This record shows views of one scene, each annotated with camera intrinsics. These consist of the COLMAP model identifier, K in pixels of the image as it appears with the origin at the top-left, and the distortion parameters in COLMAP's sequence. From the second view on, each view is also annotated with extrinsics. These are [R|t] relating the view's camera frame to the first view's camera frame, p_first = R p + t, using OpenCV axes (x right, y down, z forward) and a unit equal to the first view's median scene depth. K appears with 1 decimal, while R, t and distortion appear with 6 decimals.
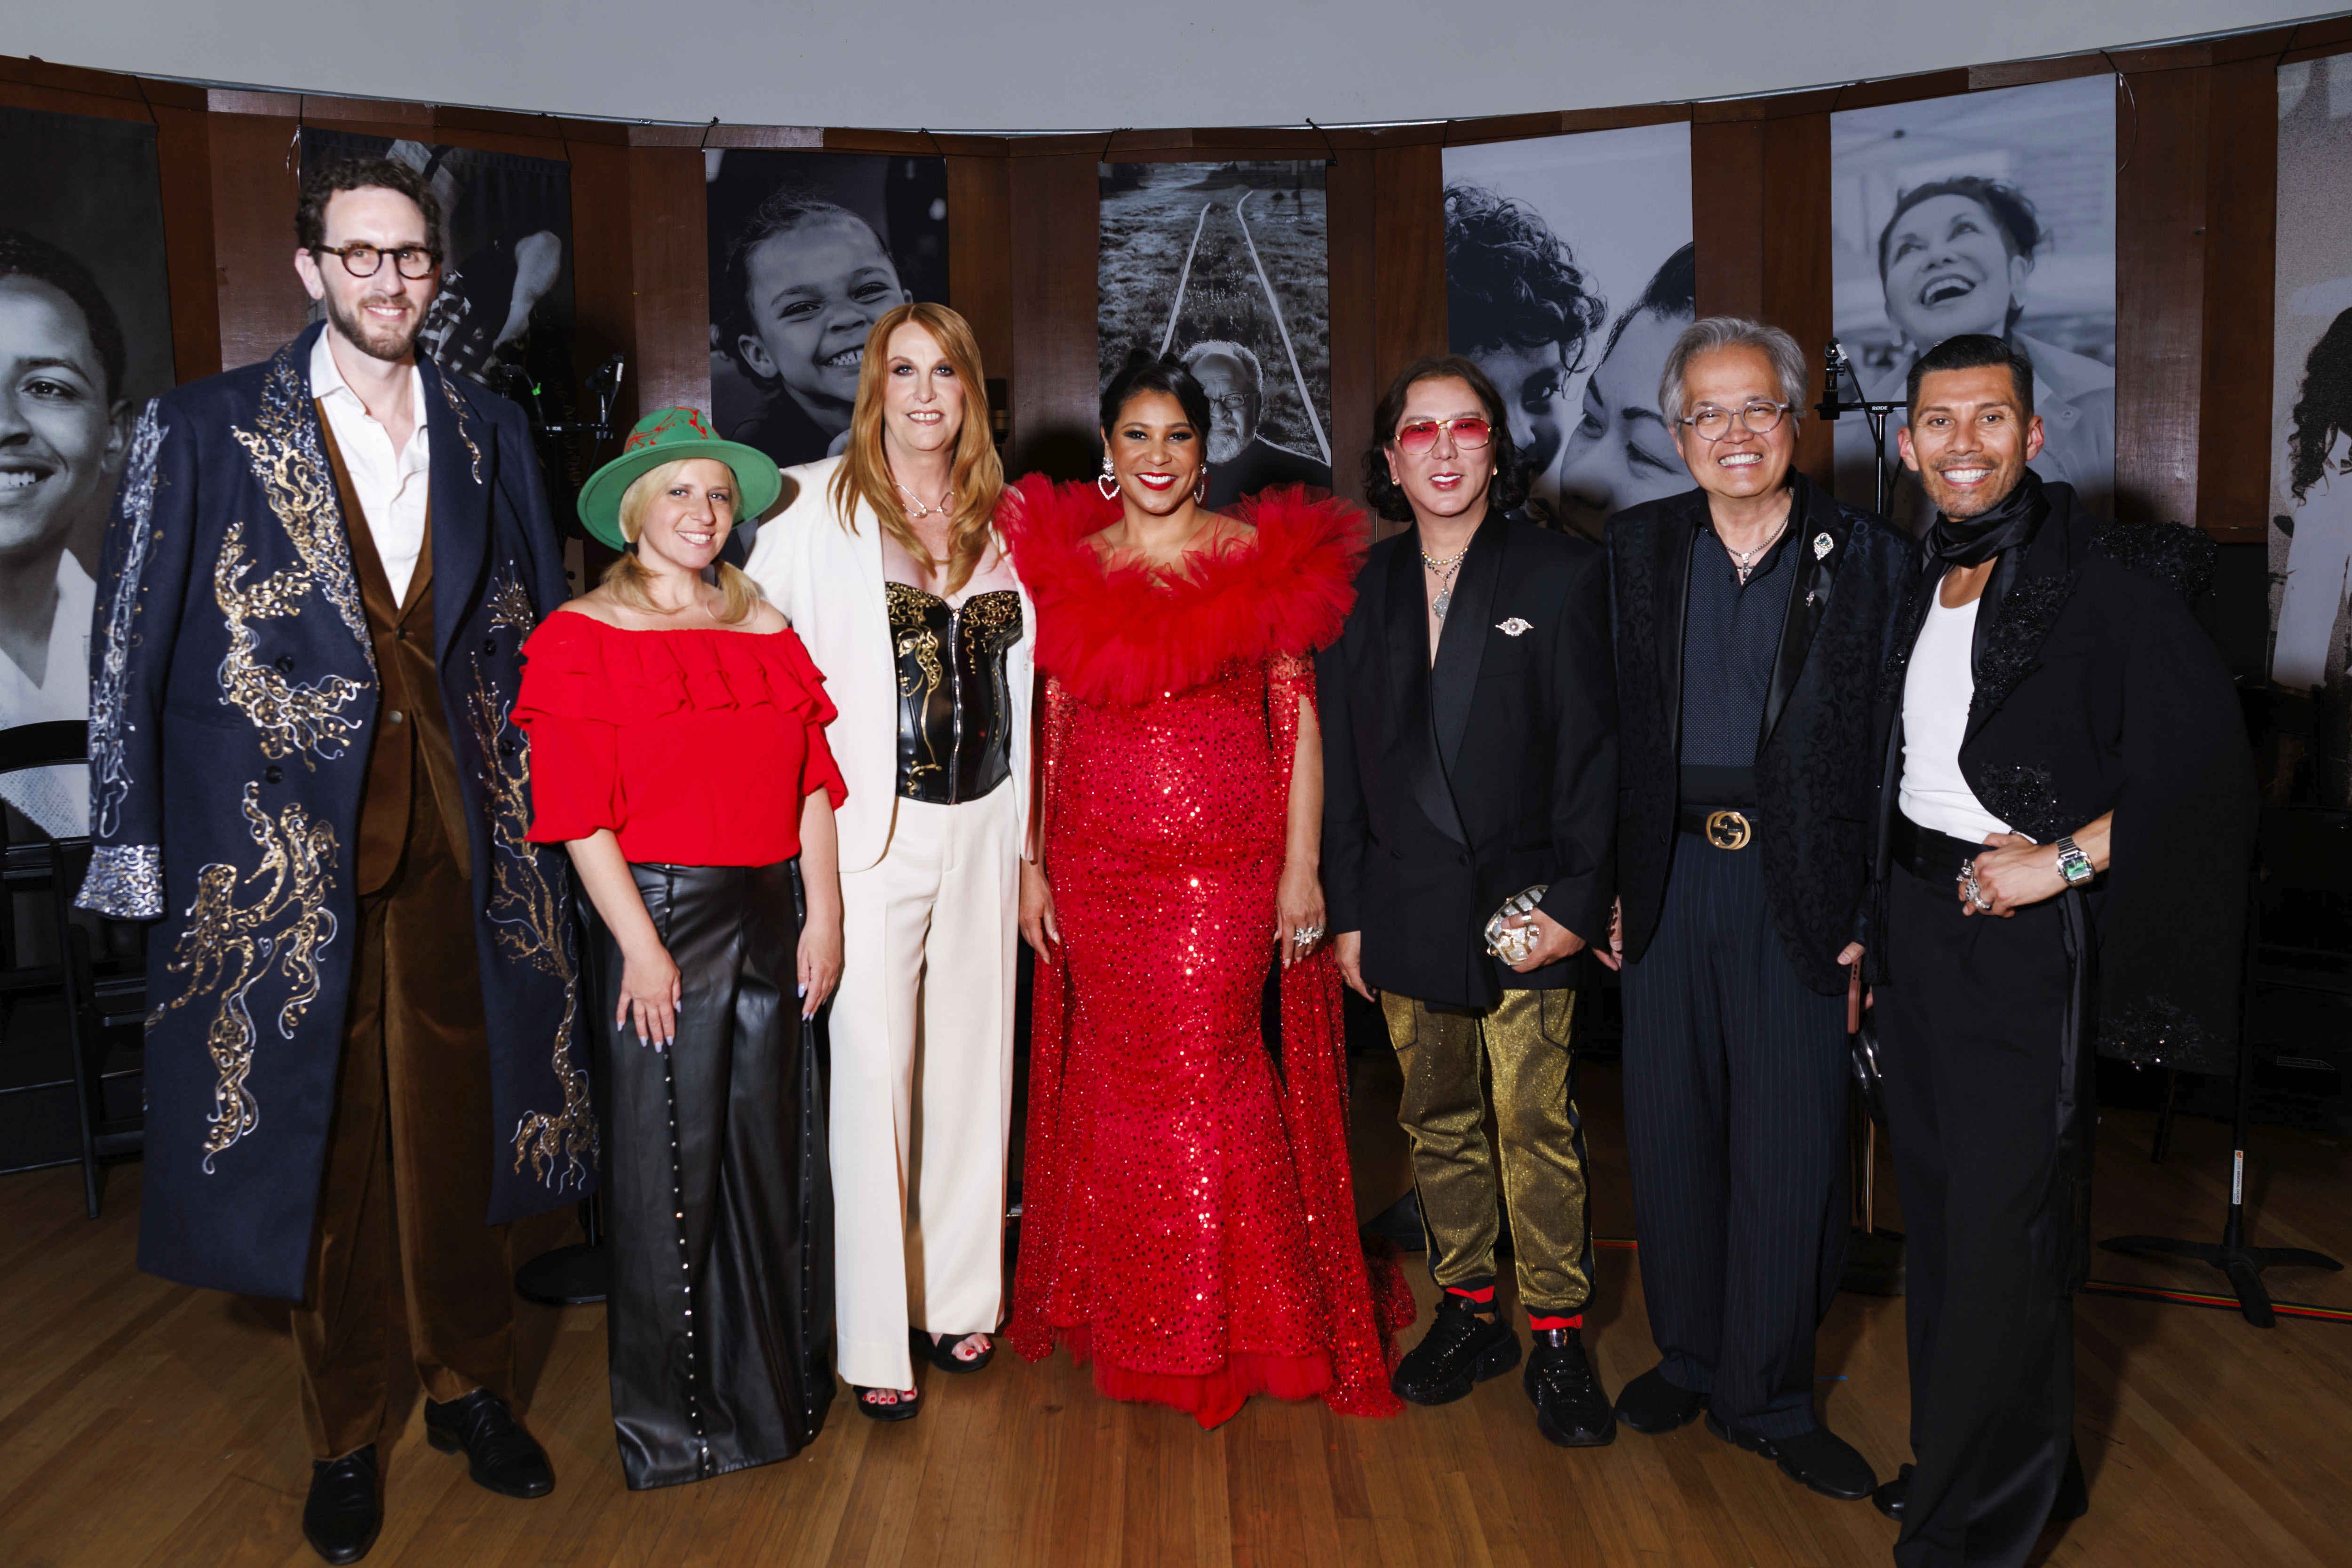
lens RADIAL K [[1837.7, 0, 1108.1], [0, 1837.7, 786.3], [0, 0, 1]] dist [-0.027975, -0.002117]
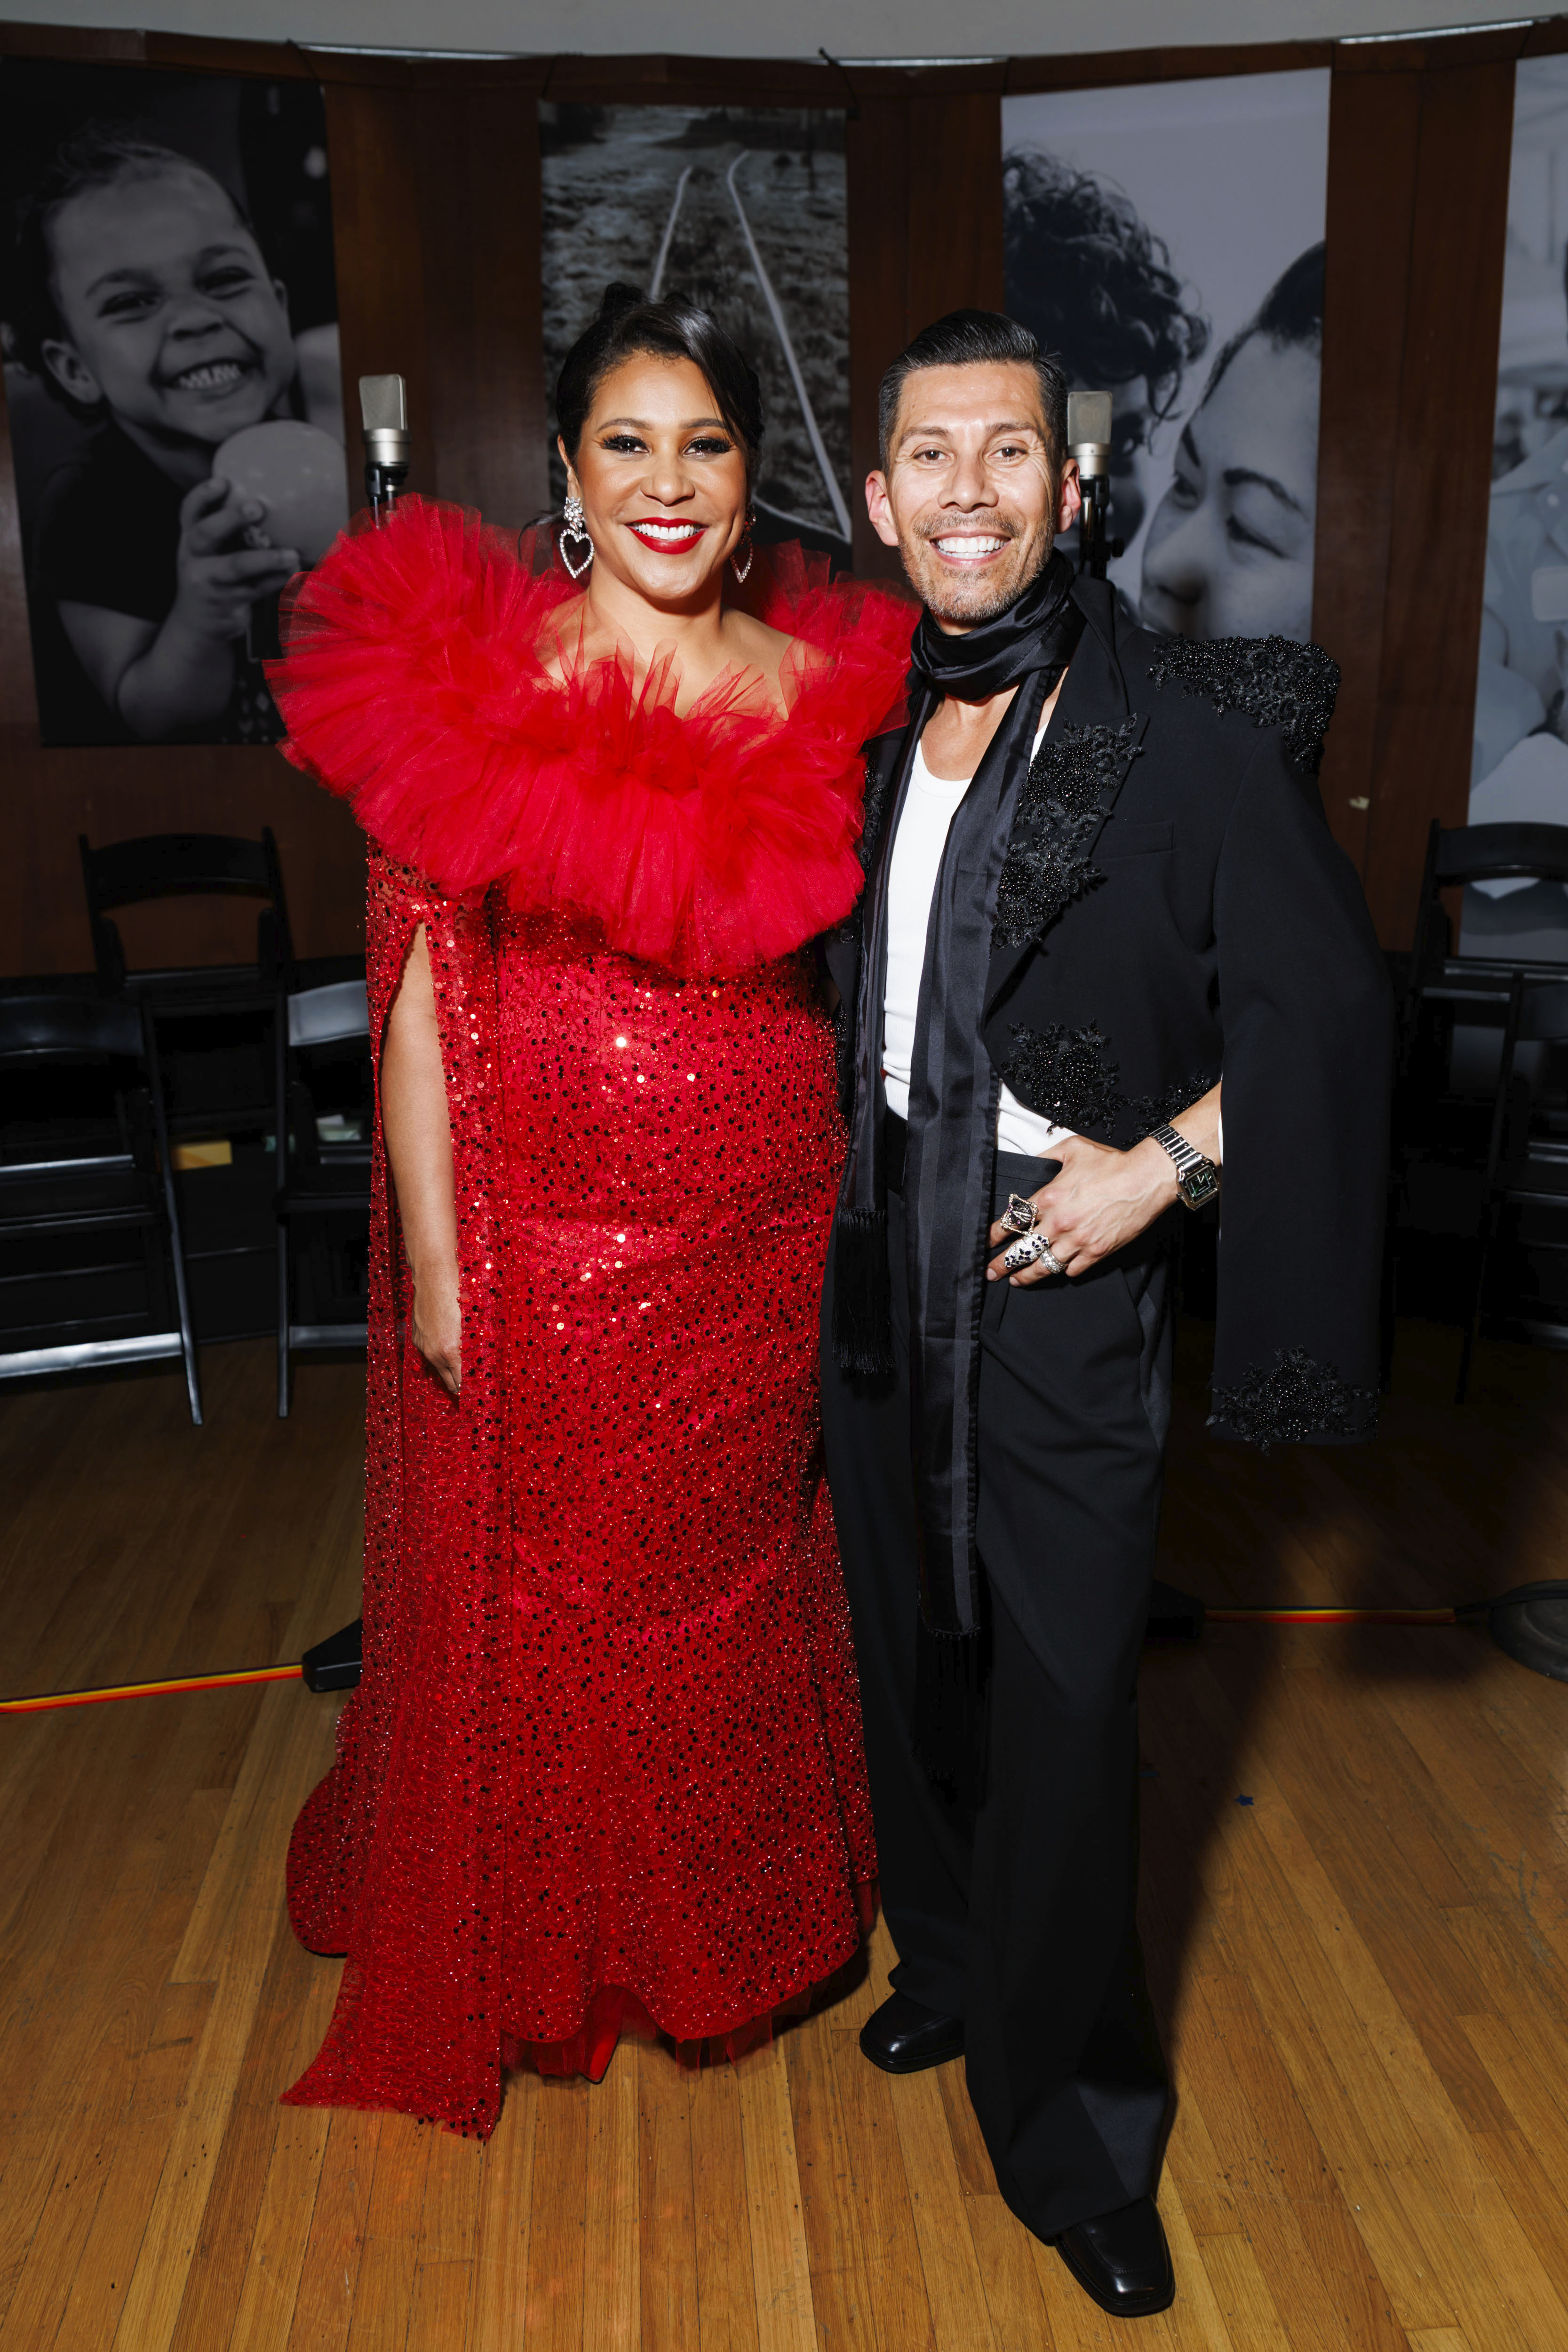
lens RADIAL K [[1978.7, 0, 801.7], [0, 1978.7, 1284.7], [0, 0, 1]] dist [-0.007817, -0.011364]
pose [[0.993298, -0.026565, 0.112489, -0.001561], [0.005601, 0.983150, 0.182717, -0.019945], [-0.115447, -0.180862, 0.976709, 0.137490]]
